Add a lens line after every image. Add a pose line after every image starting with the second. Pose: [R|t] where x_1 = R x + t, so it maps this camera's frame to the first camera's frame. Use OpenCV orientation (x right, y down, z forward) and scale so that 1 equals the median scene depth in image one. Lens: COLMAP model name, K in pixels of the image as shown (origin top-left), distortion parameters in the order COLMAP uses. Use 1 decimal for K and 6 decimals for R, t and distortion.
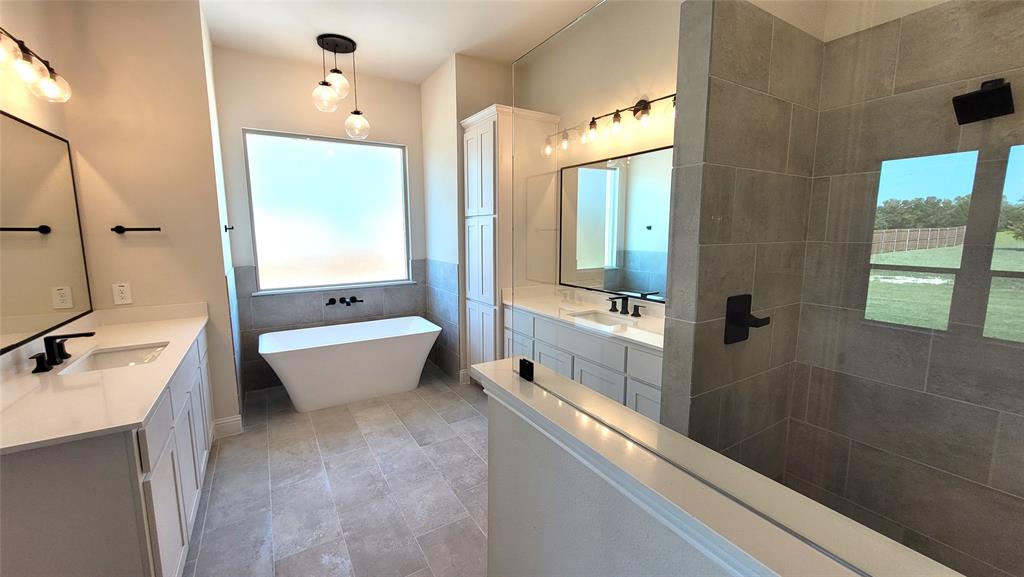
lens RADIAL K [[402.5, 0, 509.2], [0, 402.5, 288.2], [0, 0, 1]] dist [0.002178, -0.001198]
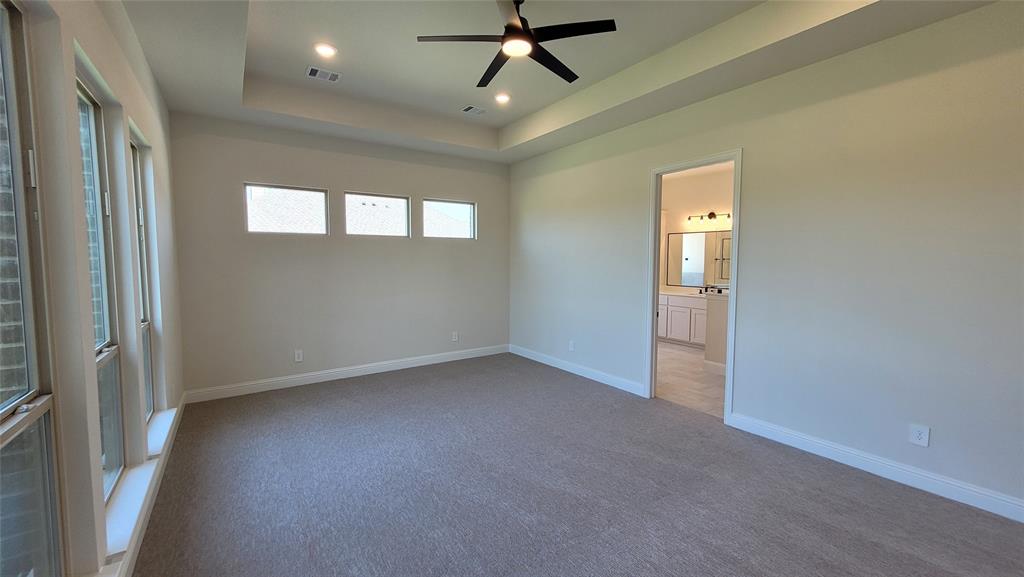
lens RADIAL K [[402.5, 0, 507.1], [0, 402.5, 285.7], [0, 0, 1]] dist [0.002178, -0.001198]
pose [[0.998469, 0.000452, 0.055318, -0.926584], [0.003573, 0.997352, -0.072633, 0.159934], [-0.055204, 0.072719, 0.995823, -1.221583]]
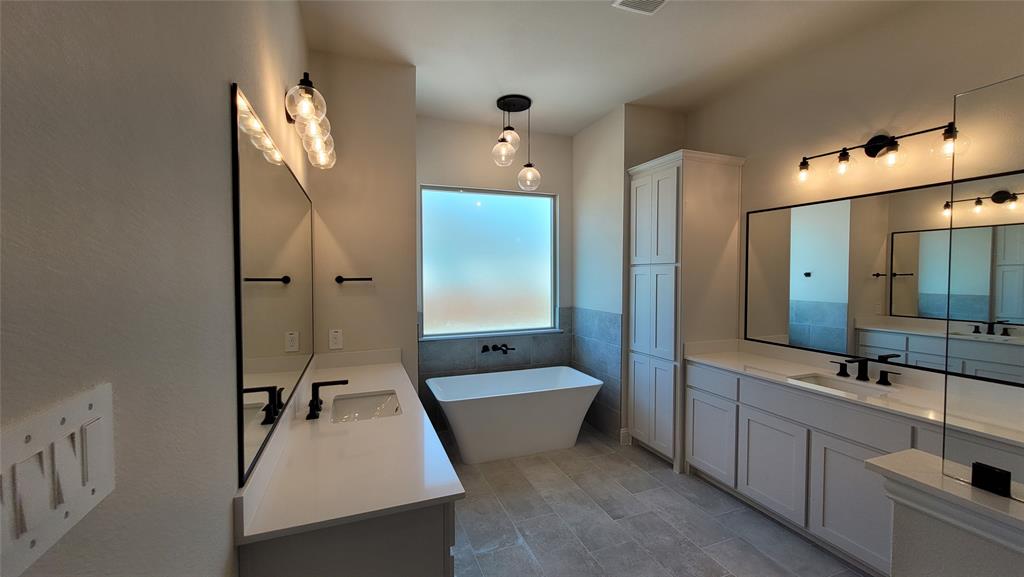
lens RADIAL K [[402.5, 0, 508.3], [0, 402.5, 287.8], [0, 0, 1]] dist [0.002178, -0.001198]
pose [[0.983226, 0.007564, -0.182233, -0.244321], [-0.026811, 0.994280, -0.103386, -0.017999], [0.180408, 0.106538, 0.977805, 0.019557]]
